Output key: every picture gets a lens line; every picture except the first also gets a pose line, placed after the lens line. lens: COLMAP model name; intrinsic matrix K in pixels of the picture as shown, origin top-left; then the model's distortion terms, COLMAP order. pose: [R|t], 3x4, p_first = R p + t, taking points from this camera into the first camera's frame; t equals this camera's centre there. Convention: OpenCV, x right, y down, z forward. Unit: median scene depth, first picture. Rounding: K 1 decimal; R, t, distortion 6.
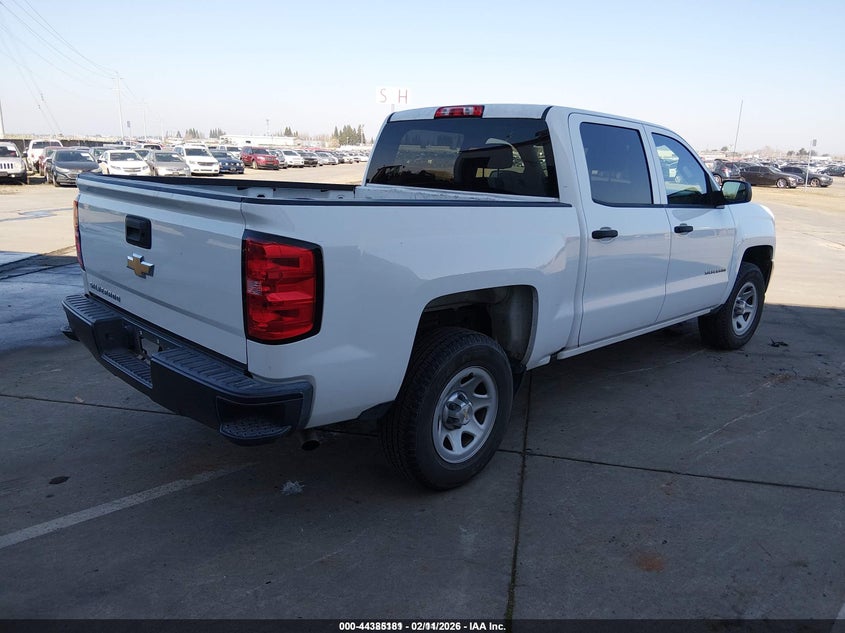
lens RADIAL K [[666.7, 0, 425.2], [0, 666.7, 315.4], [0, 0, 1]] dist [0.000137, -0.000269]
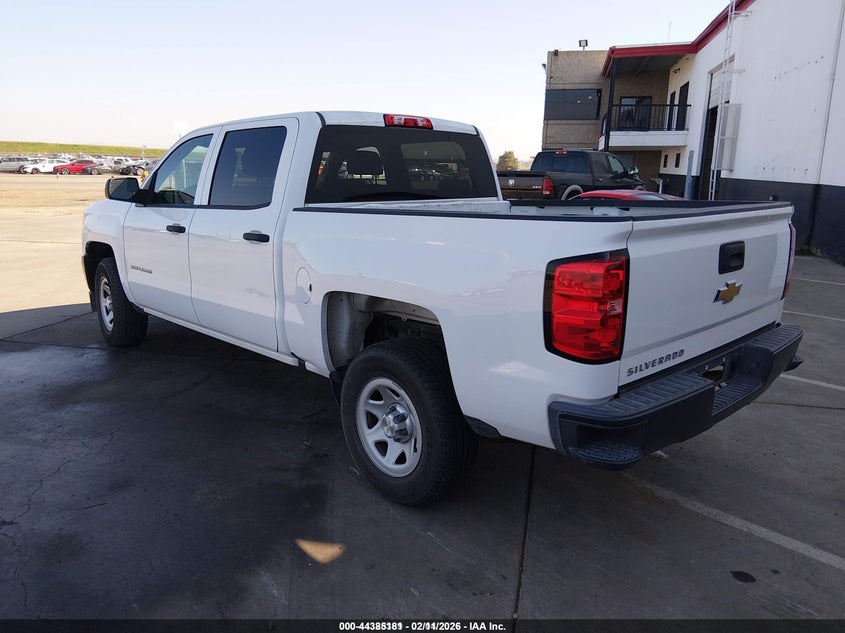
lens RADIAL K [[666.7, 0, 425.2], [0, 666.7, 315.4], [0, 0, 1]] dist [0.000137, -0.000269]
pose [[-0.008506, -0.246564, 0.969089, -0.974501], [0.218218, 0.945309, 0.242429, -0.265569], [-0.975863, 0.213535, 0.045764, 0.982473]]
